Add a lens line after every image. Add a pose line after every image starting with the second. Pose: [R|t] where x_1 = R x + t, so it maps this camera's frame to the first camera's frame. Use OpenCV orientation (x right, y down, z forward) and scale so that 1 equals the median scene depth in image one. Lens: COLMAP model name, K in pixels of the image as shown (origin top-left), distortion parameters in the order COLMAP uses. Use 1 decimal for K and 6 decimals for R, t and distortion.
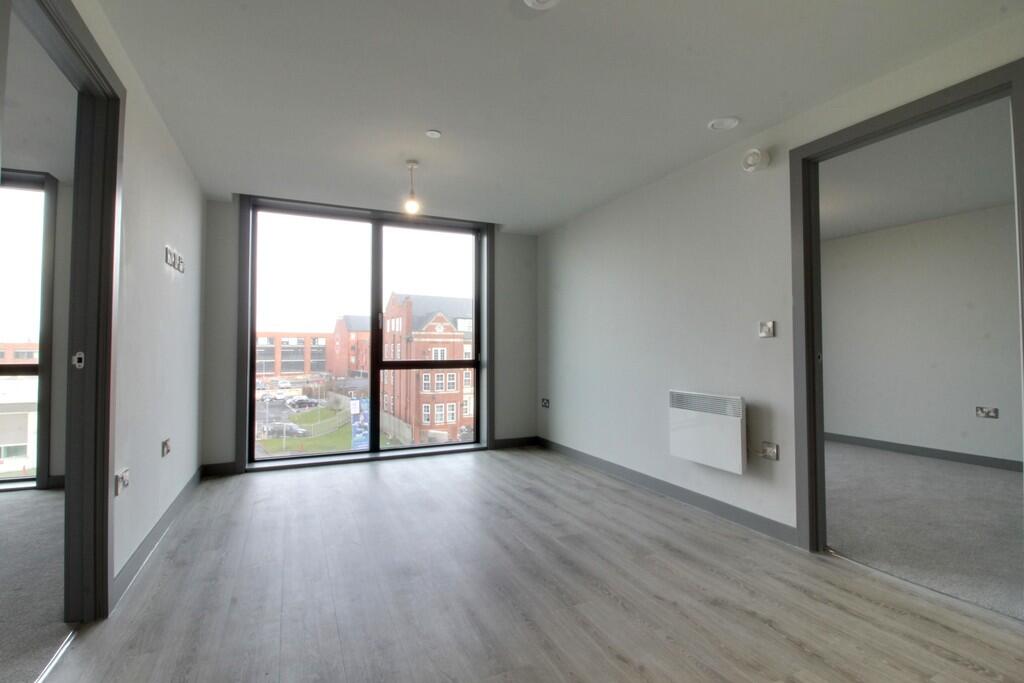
lens RADIAL K [[480.1, 0, 513.4], [0, 480.1, 334.7], [0, 0, 1]] dist [0.000123, -0.013274]
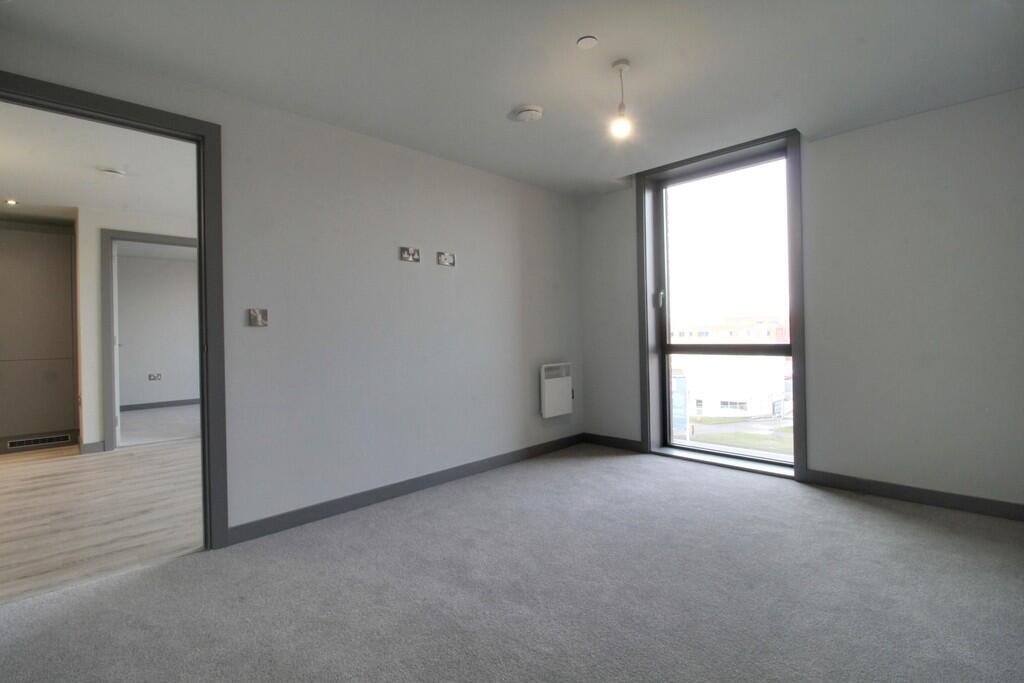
lens RADIAL K [[473.1, 0, 511.5], [0, 473.1, 334.8], [0, 0, 1]] dist [-0.000536, -0.013057]
pose [[0.346118, -0.004645, -0.938179, 1.163874], [0.049151, 0.998704, 0.013189, 0.026754], [0.936903, -0.050678, 0.345898, 0.847127]]
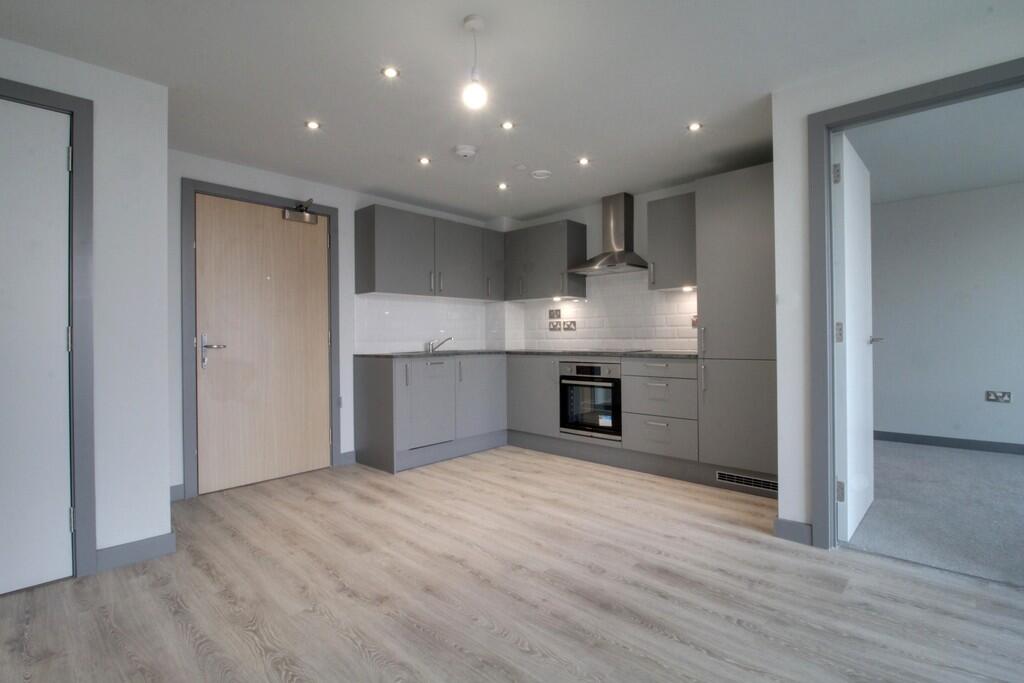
lens RADIAL K [[473.1, 0, 511.5], [0, 473.1, 334.8], [0, 0, 1]] dist [-0.000536, -0.013057]
pose [[-0.926187, 0.008405, -0.376970, 0.278290], [0.023001, 0.999149, -0.034236, 0.022393], [0.376362, -0.040379, -0.925592, 0.709083]]
